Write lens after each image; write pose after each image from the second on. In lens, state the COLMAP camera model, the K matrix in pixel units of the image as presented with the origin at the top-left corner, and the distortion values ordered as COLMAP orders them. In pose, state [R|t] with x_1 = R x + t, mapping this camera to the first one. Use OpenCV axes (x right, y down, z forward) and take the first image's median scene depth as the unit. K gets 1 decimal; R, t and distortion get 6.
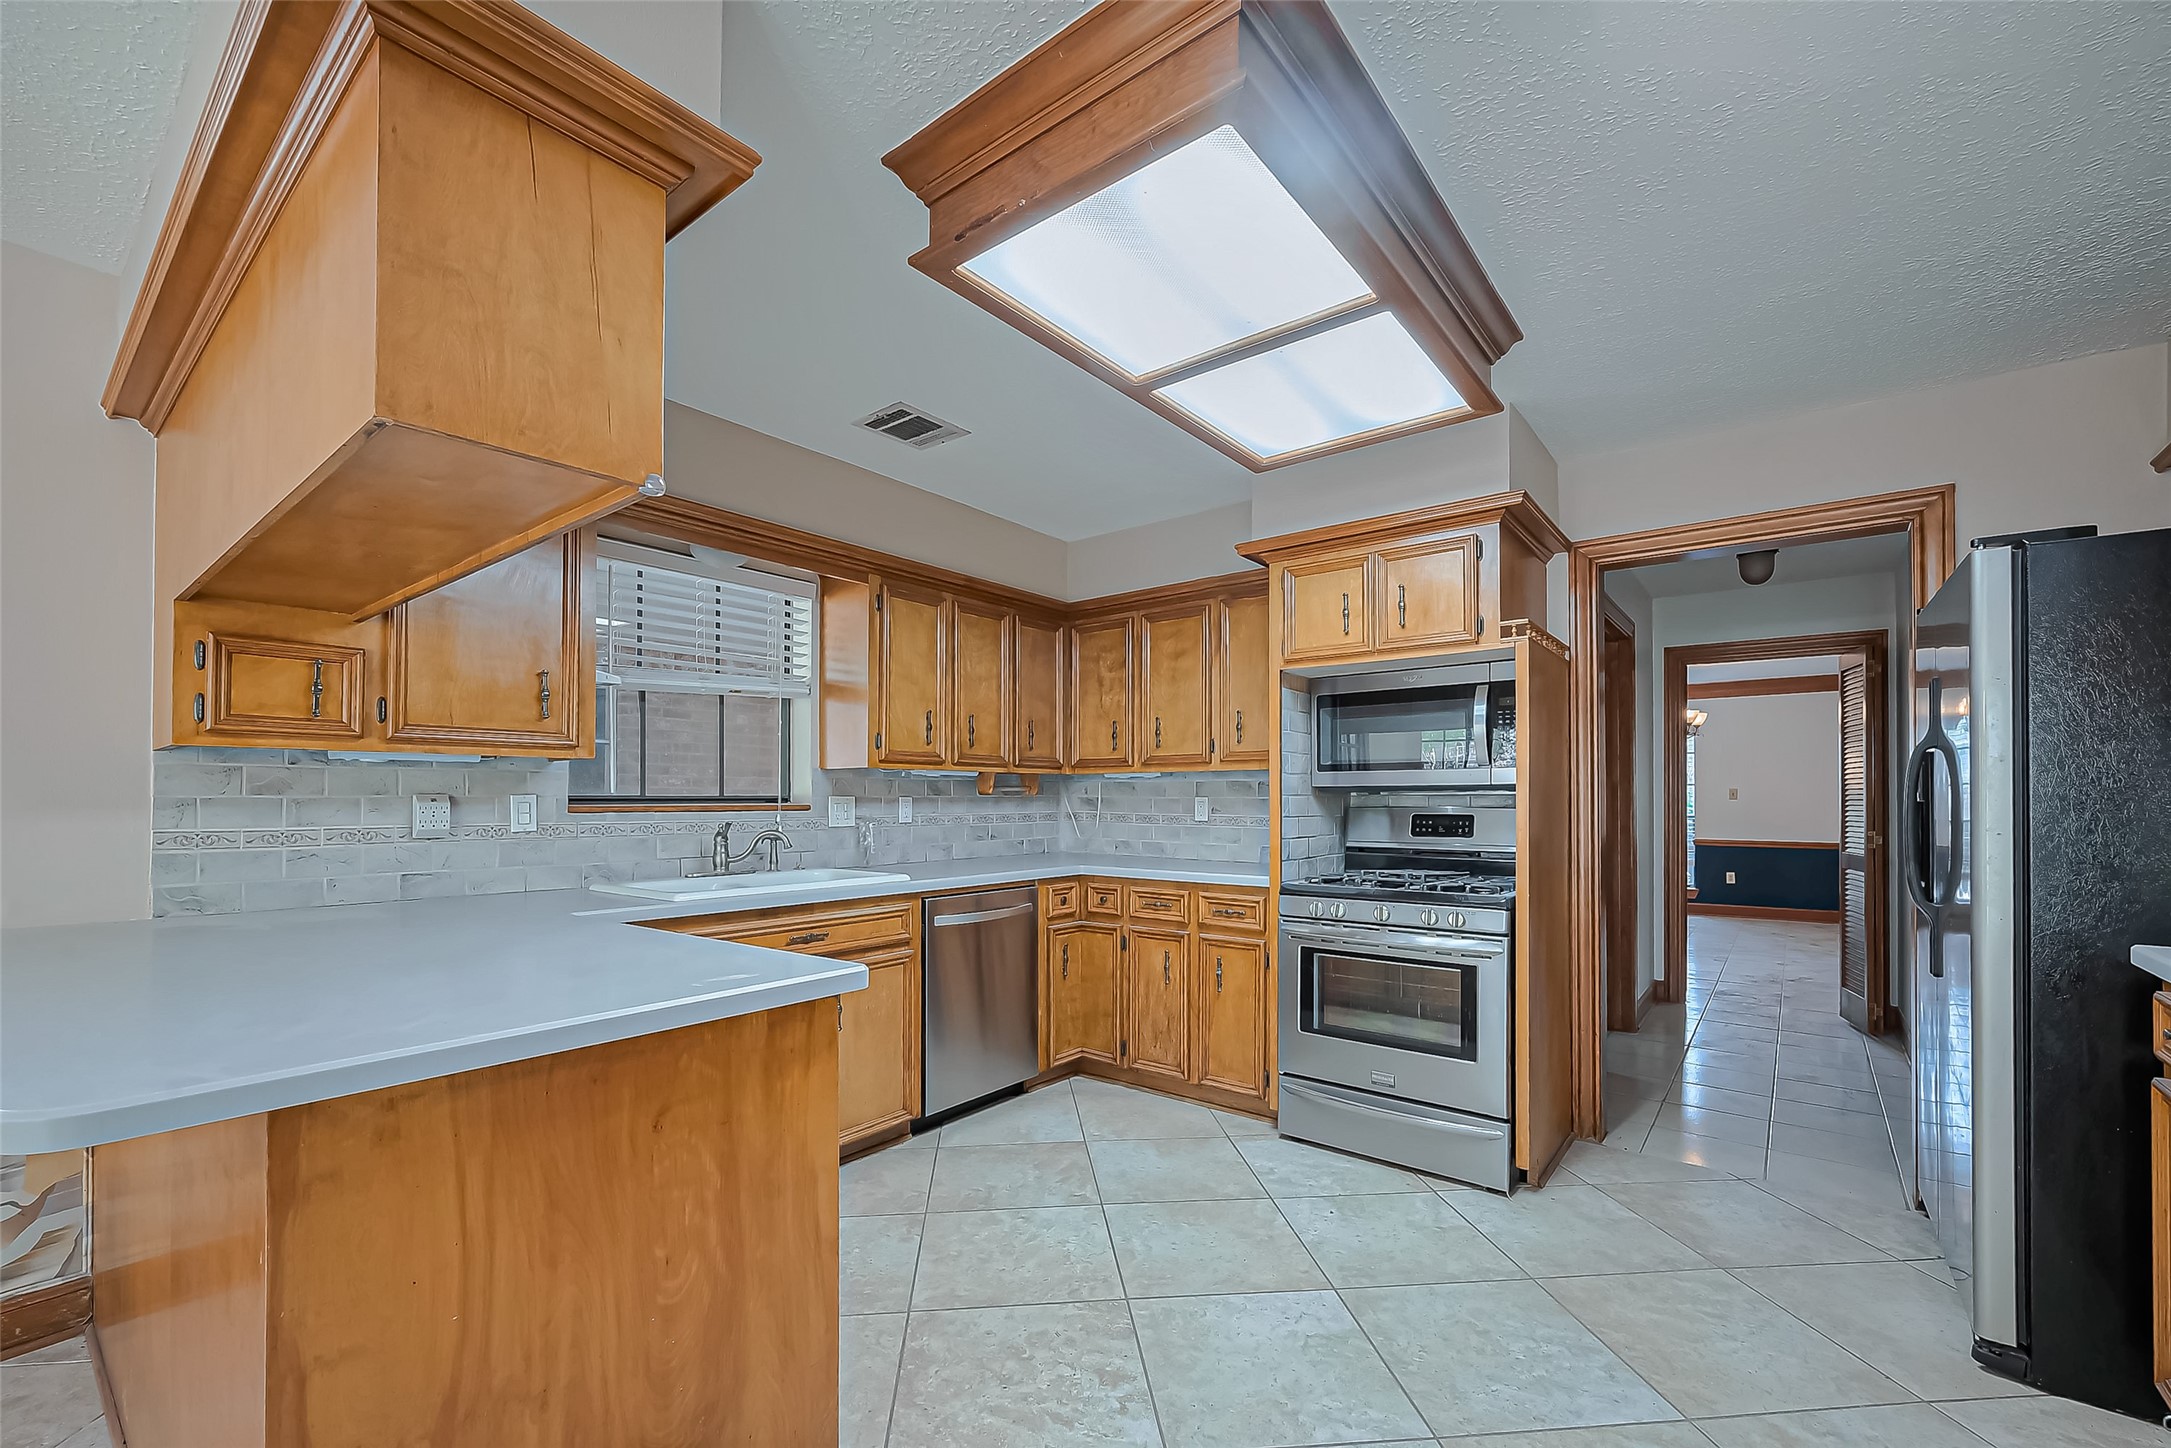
lens RADIAL K [[860.2, 0, 1130.8], [0, 860.2, 785.5], [0, 0, 1]] dist [-0.002391, -0.000357]
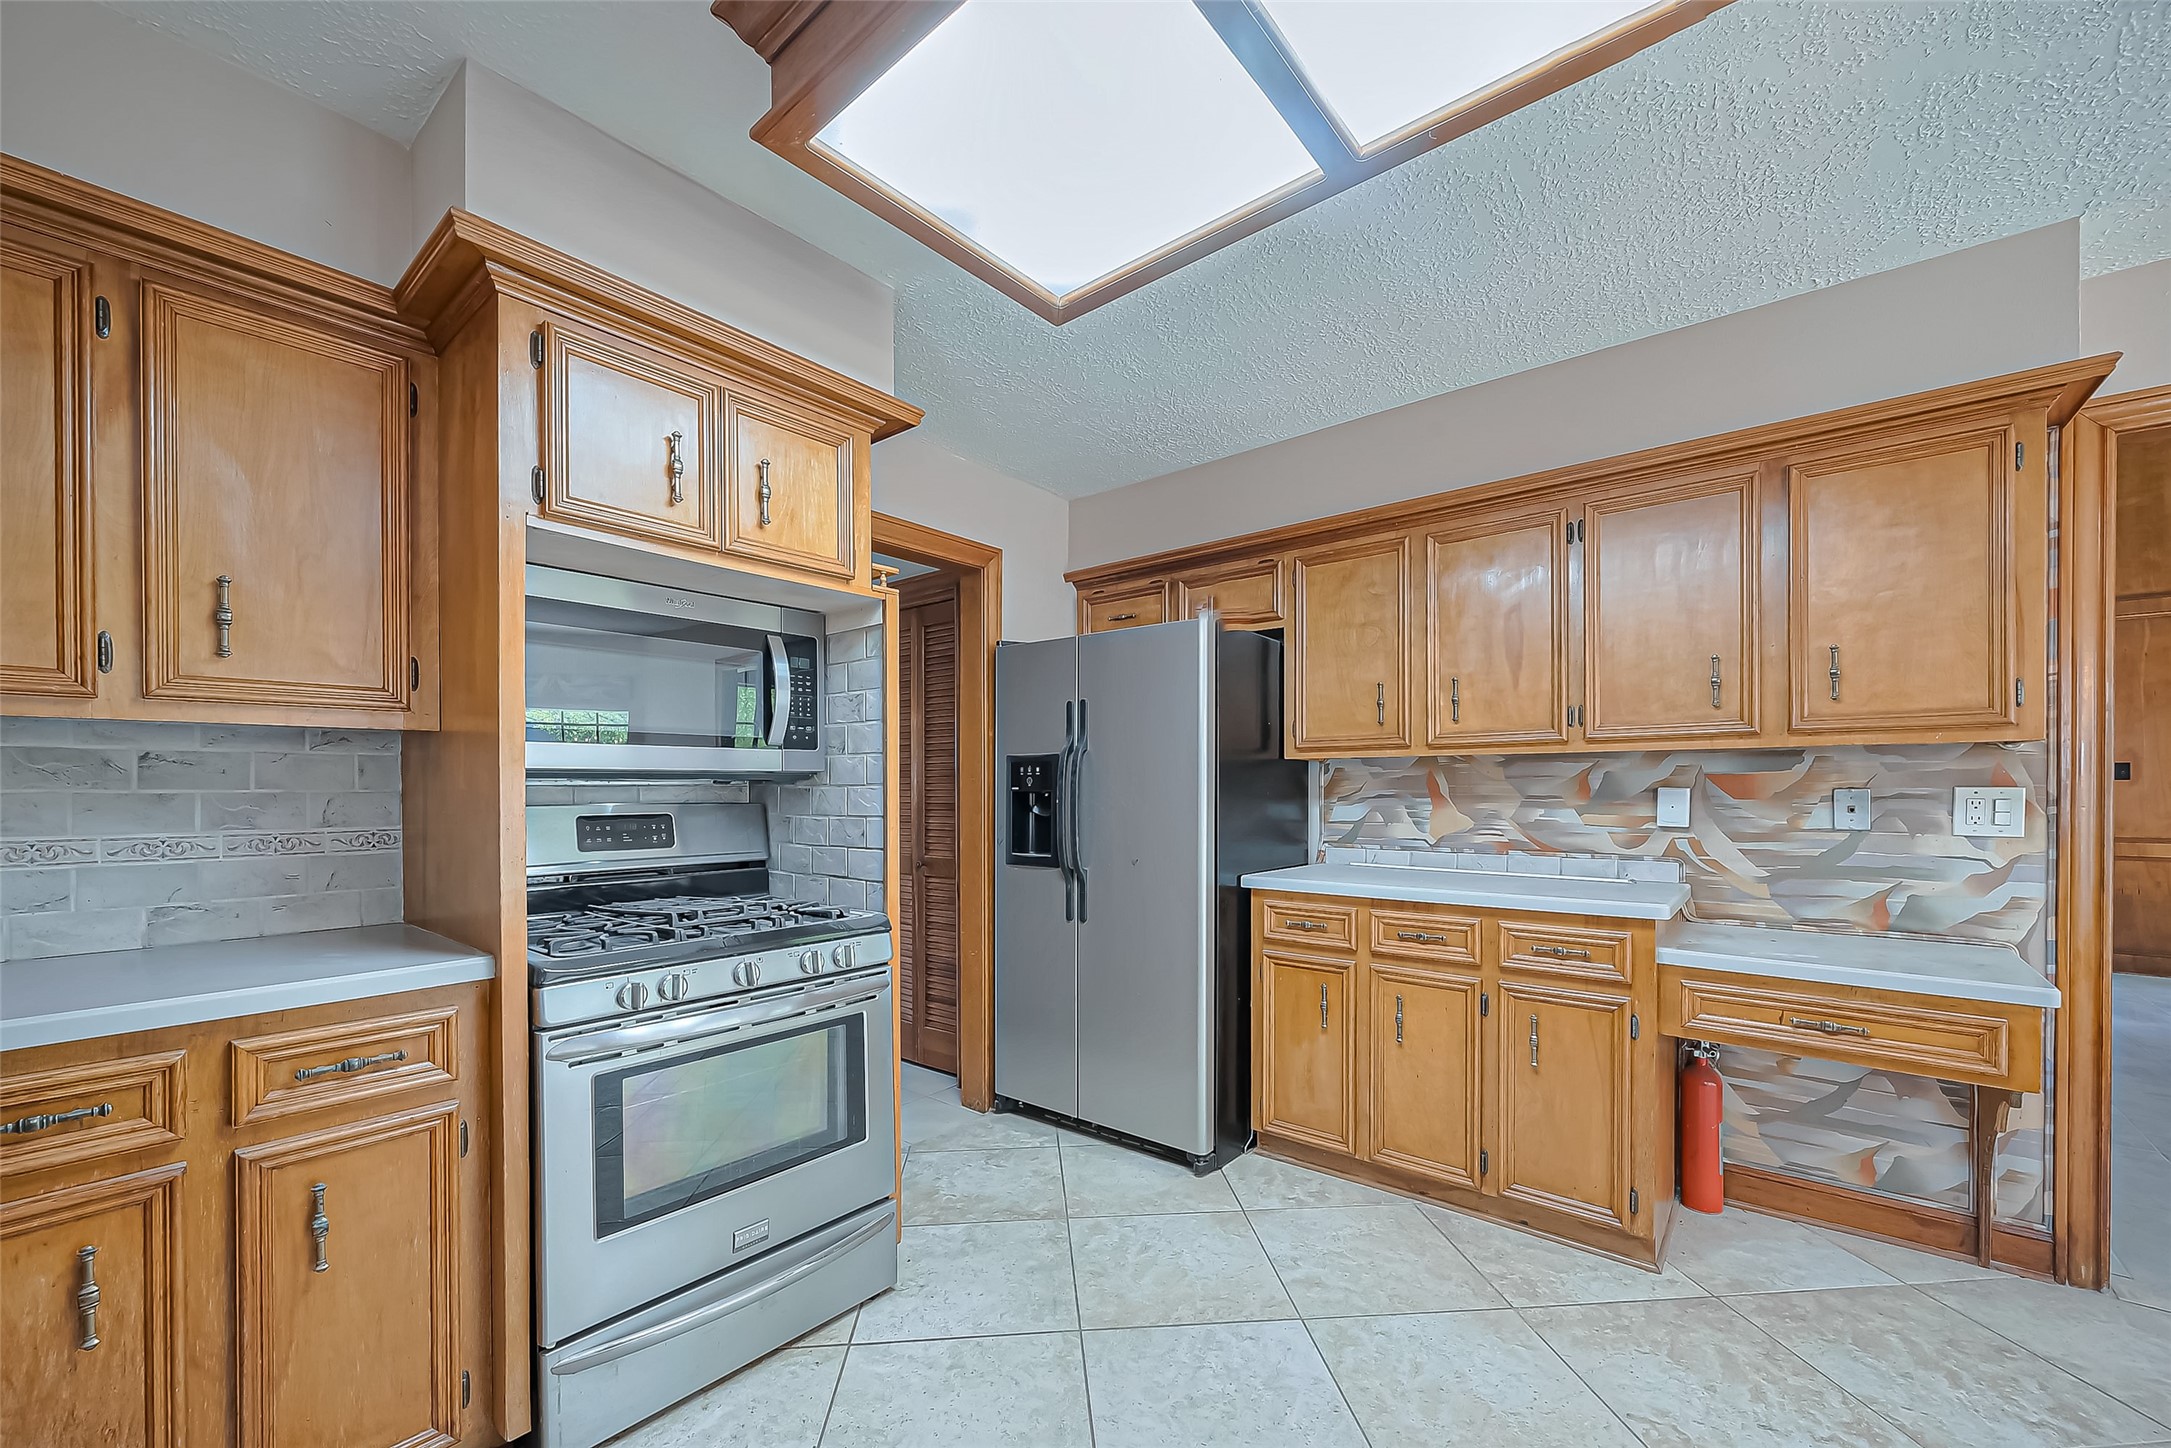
lens RADIAL K [[860.2, 0, 1082.6], [0, 860.2, 790.1], [0, 0, 1]] dist [-0.002391, -0.000357]
pose [[0.070266, -0.002038, 0.997526, -0.266192], [-0.010236, 0.999944, 0.002764, 0.008990], [-0.997476, -0.010405, 0.070242, 0.602124]]
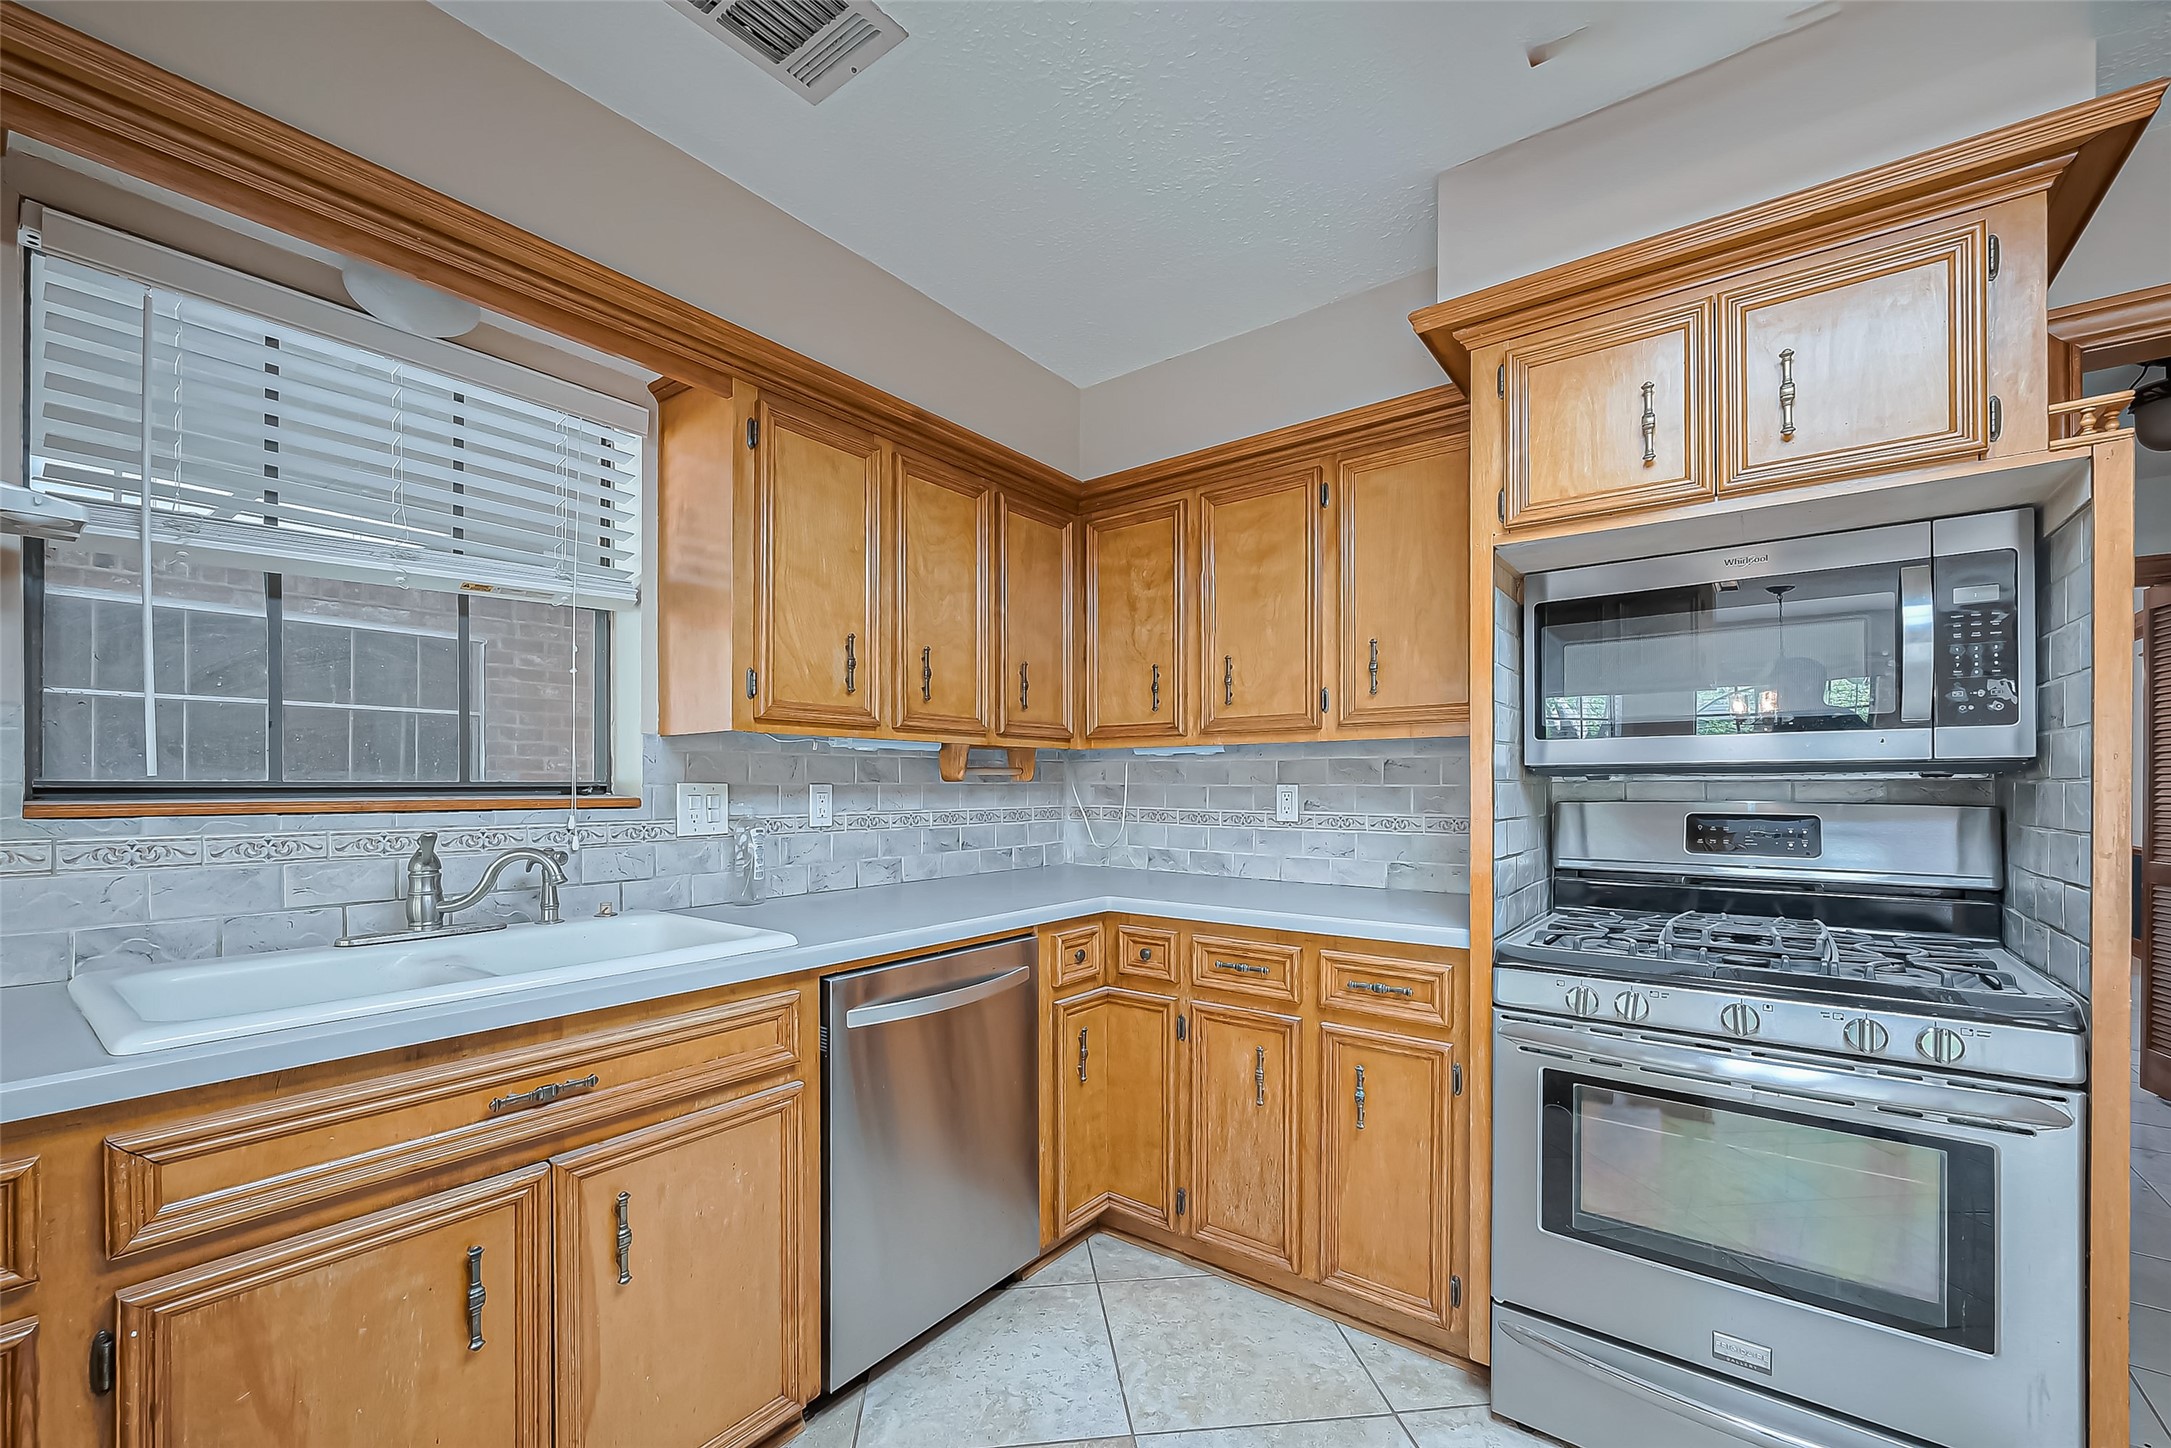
lens RADIAL K [[860.2, 0, 1104.4], [0, 860.2, 785.2], [0, 0, 1]] dist [-0.002391, -0.000357]
pose [[0.999936, -0.000023, -0.011278, -0.057755], [0.000171, 0.999914, 0.013117, 0.006443], [0.011277, -0.013118, 0.999850, 0.425134]]
